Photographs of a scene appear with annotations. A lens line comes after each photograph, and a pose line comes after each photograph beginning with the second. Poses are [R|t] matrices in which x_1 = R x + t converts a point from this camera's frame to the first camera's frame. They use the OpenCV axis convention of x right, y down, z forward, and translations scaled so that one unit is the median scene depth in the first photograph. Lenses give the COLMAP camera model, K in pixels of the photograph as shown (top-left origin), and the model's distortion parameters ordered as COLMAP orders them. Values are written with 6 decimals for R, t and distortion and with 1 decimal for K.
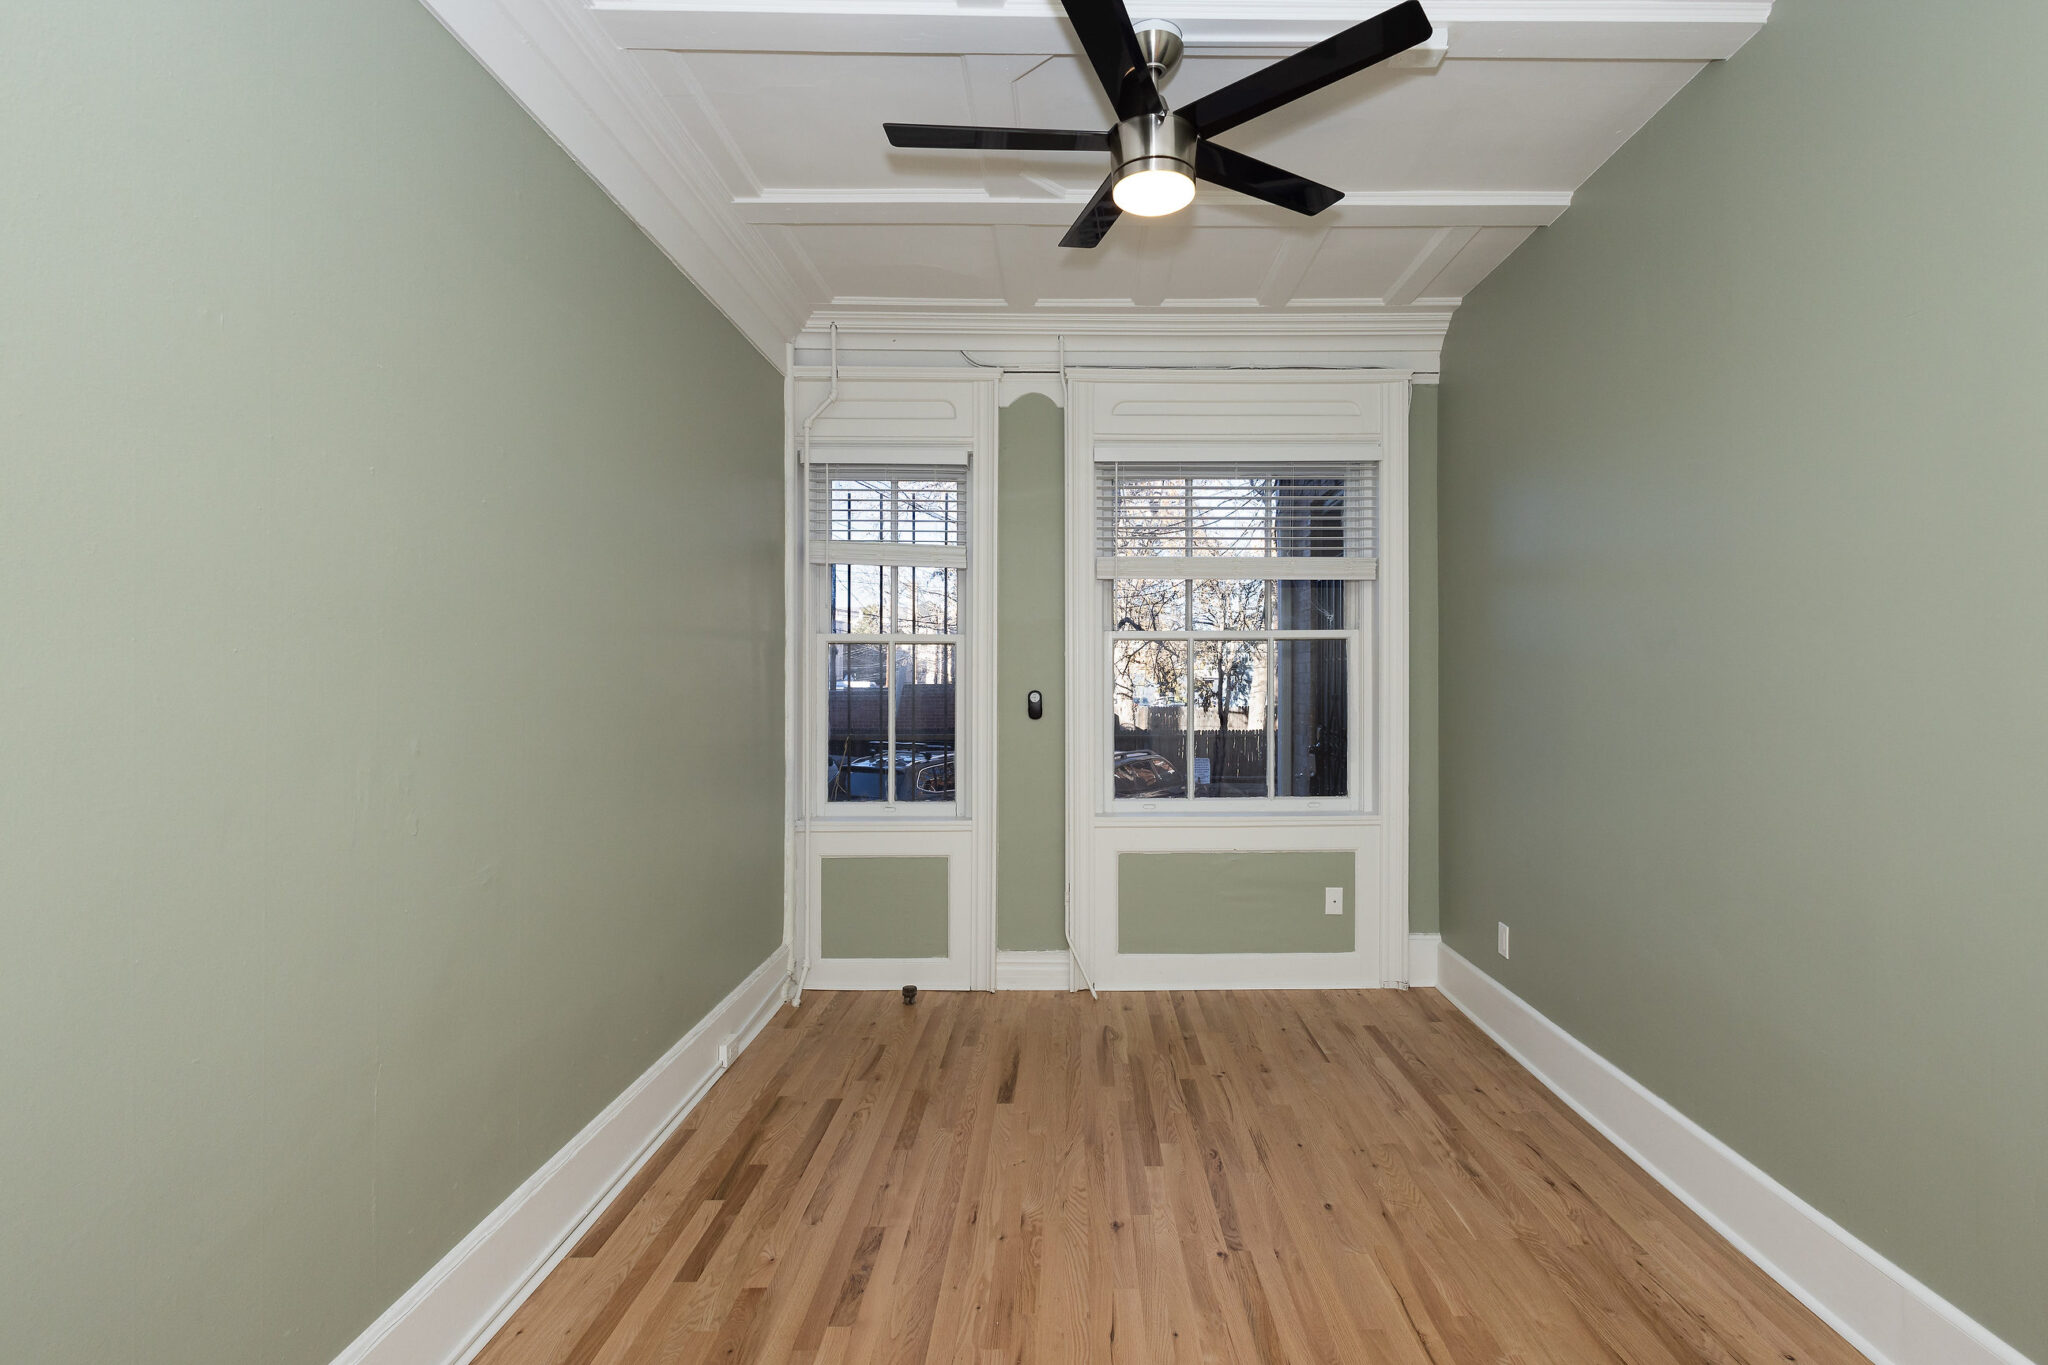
lens RADIAL K [[967.0, 0, 1082.7], [0, 967.0, 678.4], [0, 0, 1]] dist [0.014496, -0.001523]
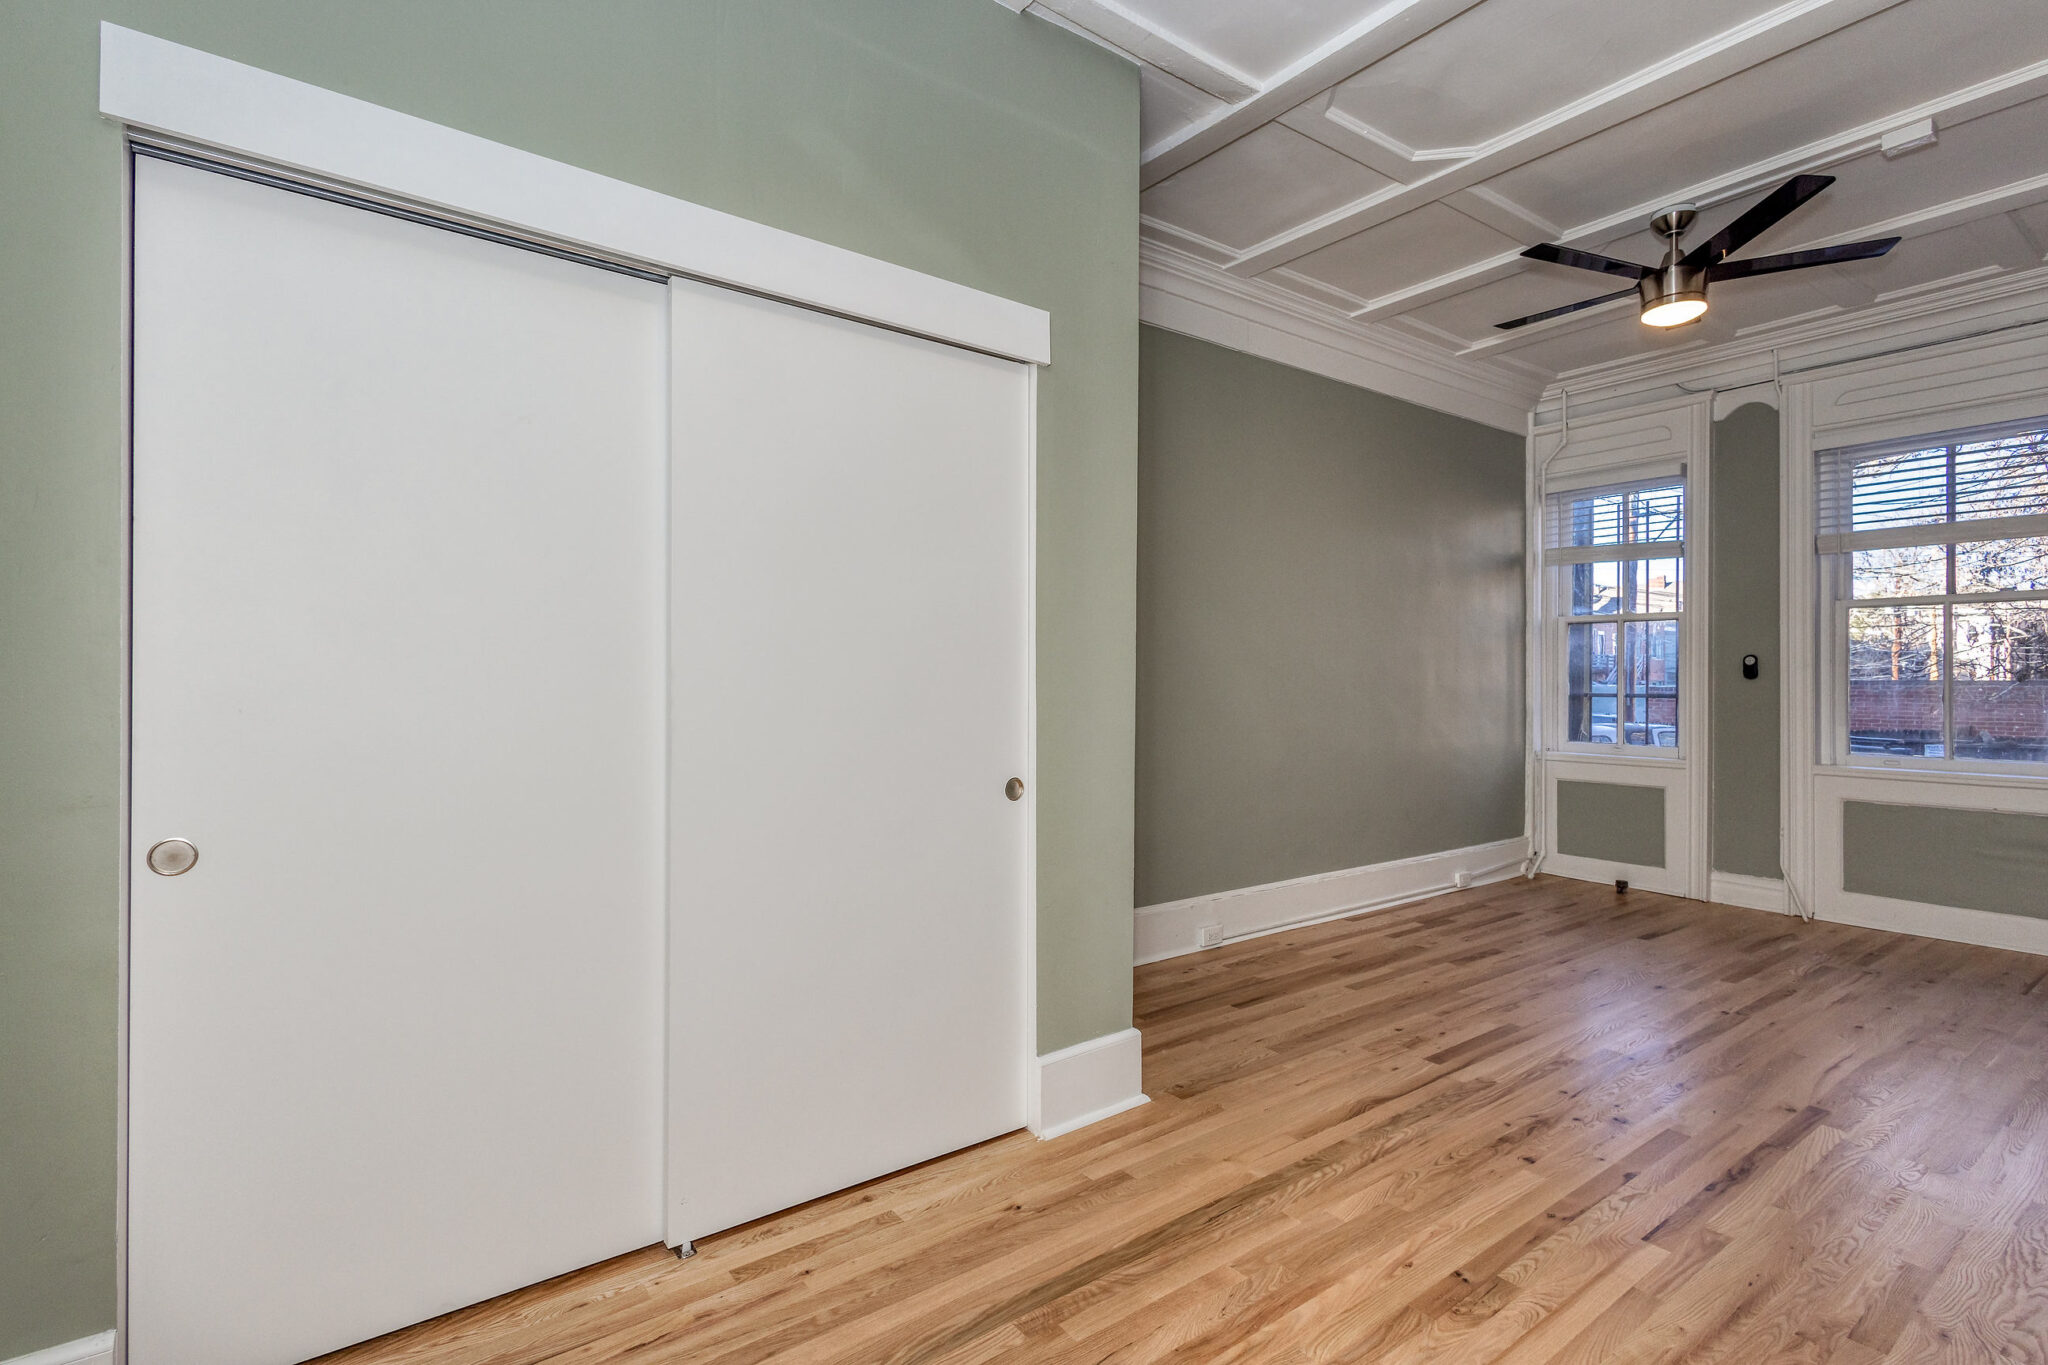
lens RADIAL K [[967.0, 0, 1028.3], [0, 967.0, 662.4], [0, 0, 1]] dist [0.014496, -0.001523]
pose [[0.592340, -0.013617, -0.805573, 0.406649], [-0.012210, 0.999591, -0.025875, 0.066701], [0.805596, 0.025163, 0.591931, -0.428046]]
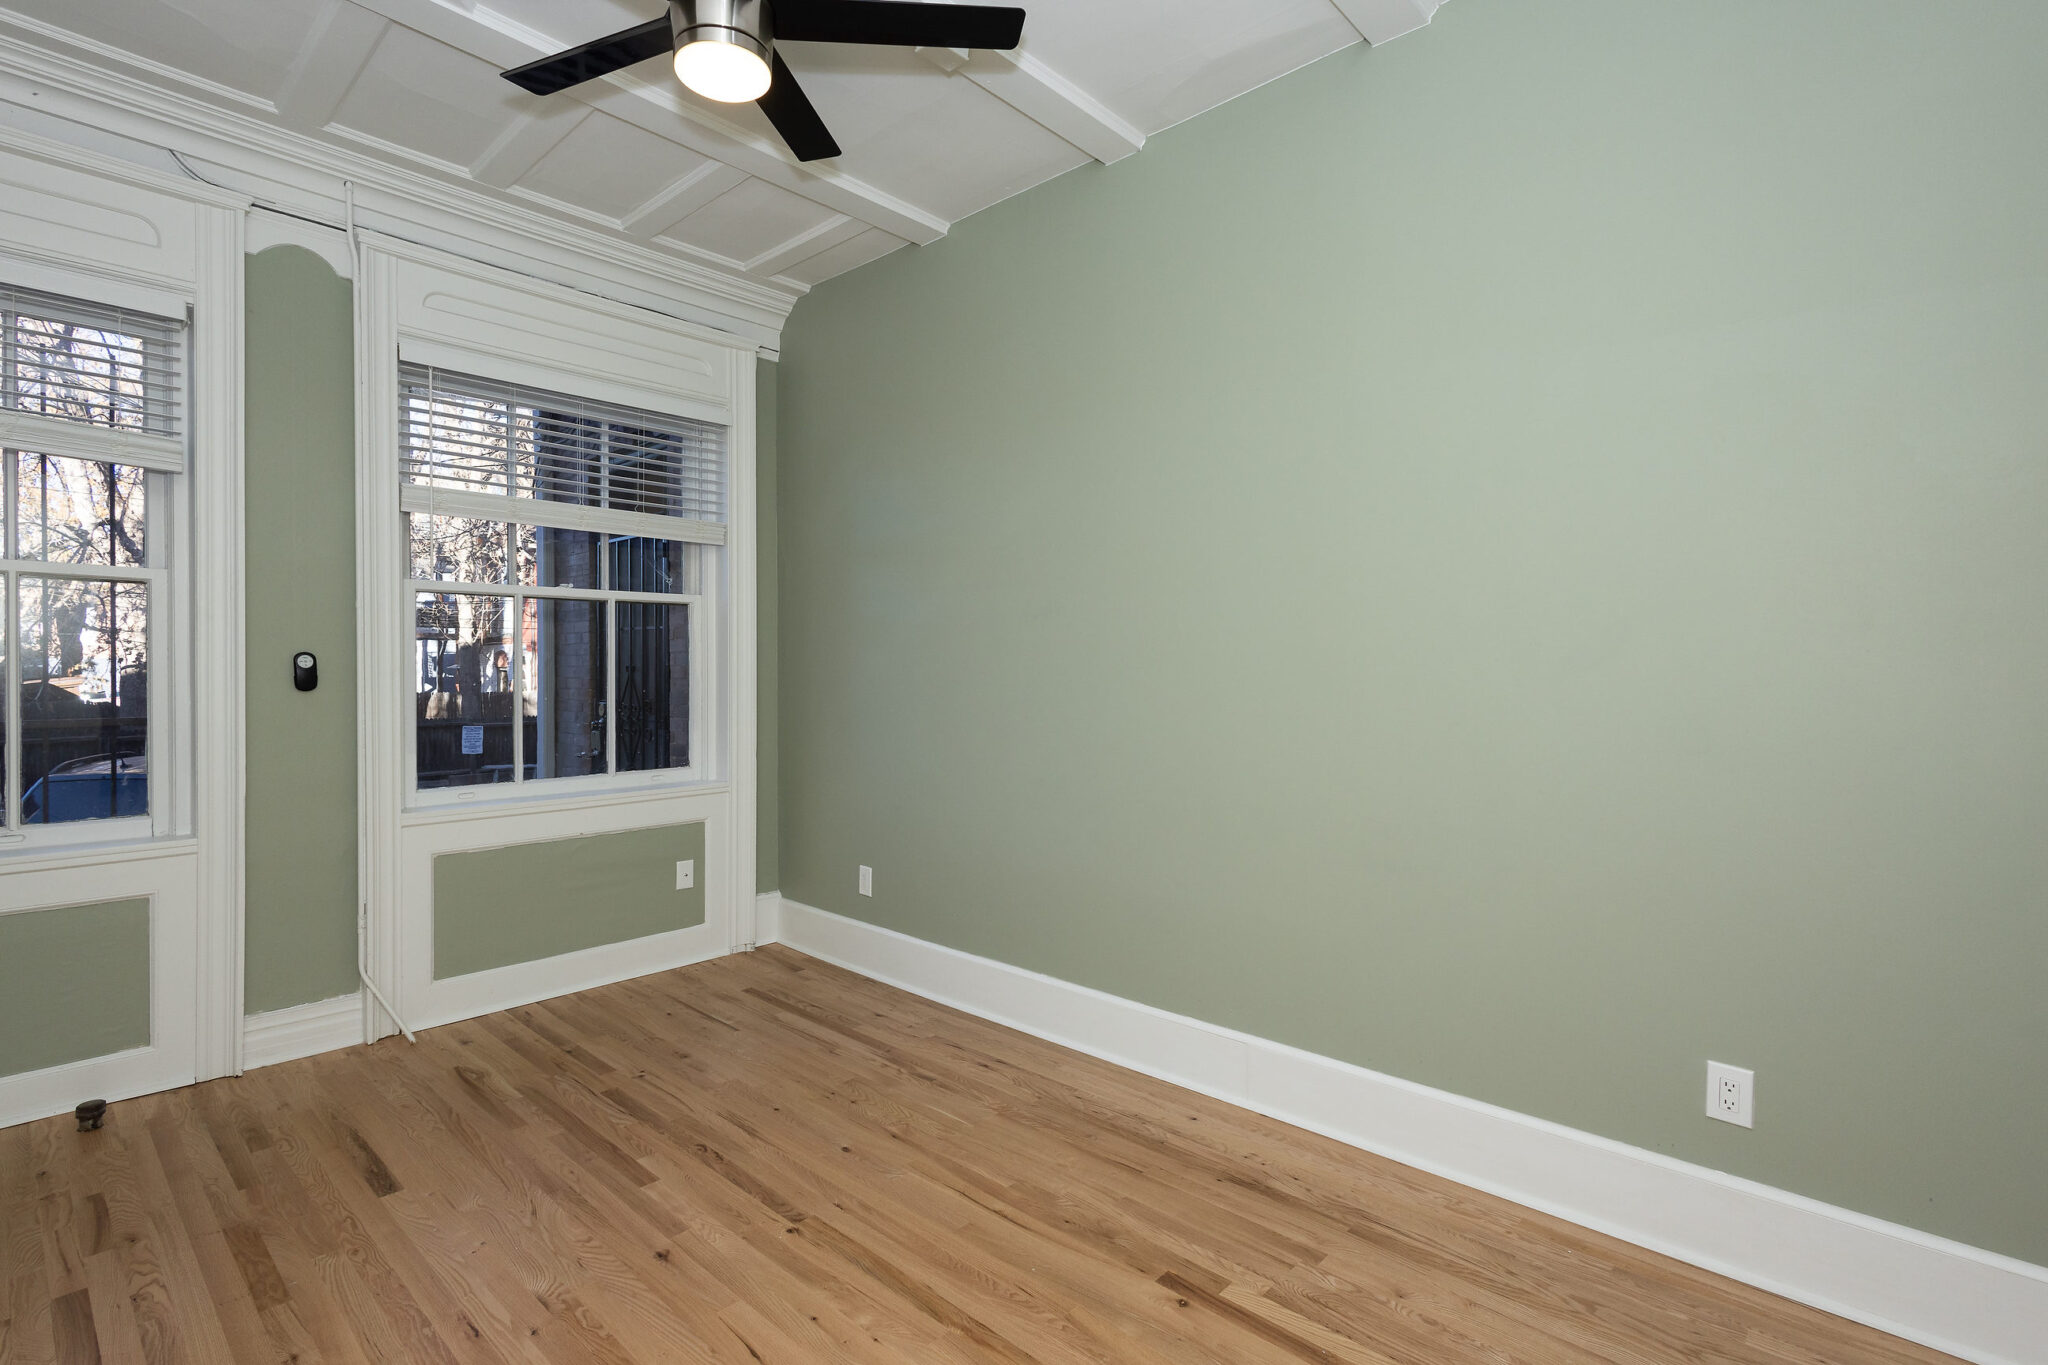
lens RADIAL K [[967.0, 0, 992.1], [0, 967.0, 669.0], [0, 0, 1]] dist [0.014496, -0.001523]
pose [[0.704194, 0.001558, 0.710006, -0.220727], [-0.002474, 0.999997, 0.000259, 0.026092], [-0.710004, -0.001939, 0.704195, 0.111305]]
